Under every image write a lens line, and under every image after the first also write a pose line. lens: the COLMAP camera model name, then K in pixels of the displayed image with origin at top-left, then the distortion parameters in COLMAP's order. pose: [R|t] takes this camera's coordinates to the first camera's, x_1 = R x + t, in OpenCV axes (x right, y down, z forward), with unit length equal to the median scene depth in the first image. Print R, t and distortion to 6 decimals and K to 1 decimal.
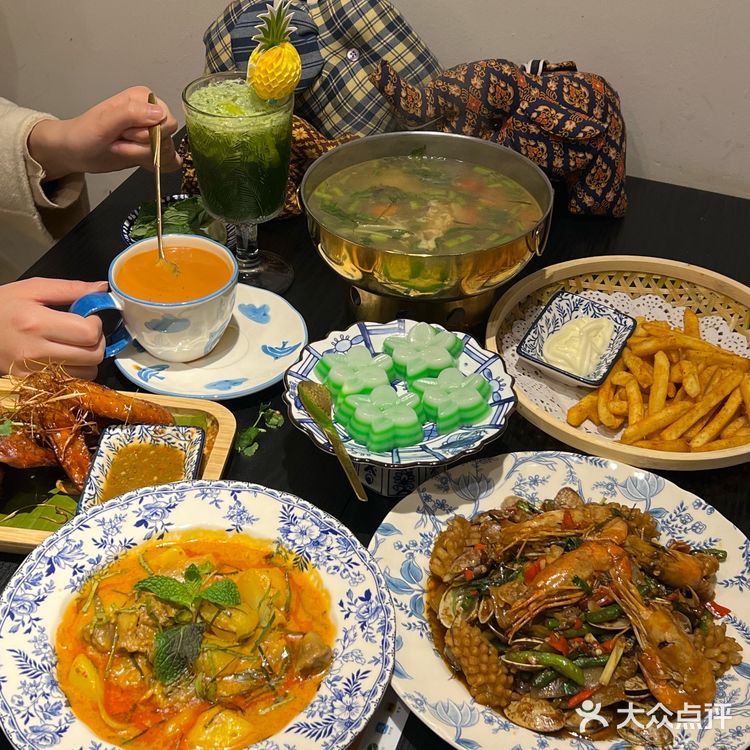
lens RADIAL K [[1149.1, 0, 375.0], [0, 1149.1, 375.0], [0, 0, 1]] dist [0.175349, -0.529025]
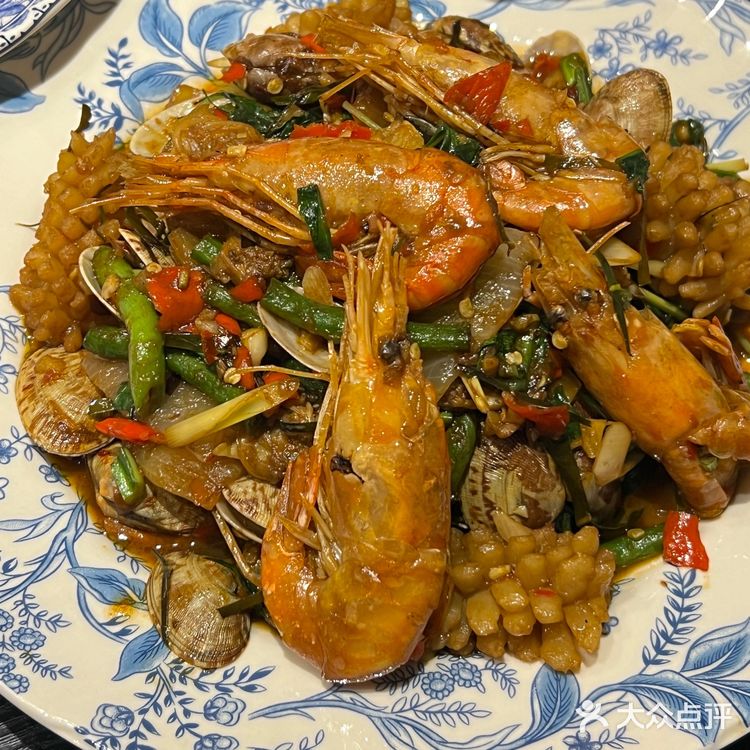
lens RADIAL K [[1433.2, 0, 375.0], [0, 1433.2, 375.0], [0, 0, 1]] dist [0.066284, 0.058413]
pose [[0.679425, 0.613149, -0.403026, 0.352240], [-0.456174, 0.783196, 0.422504, 0.018615], [0.574706, -0.103210, 0.811826, 0.559772]]
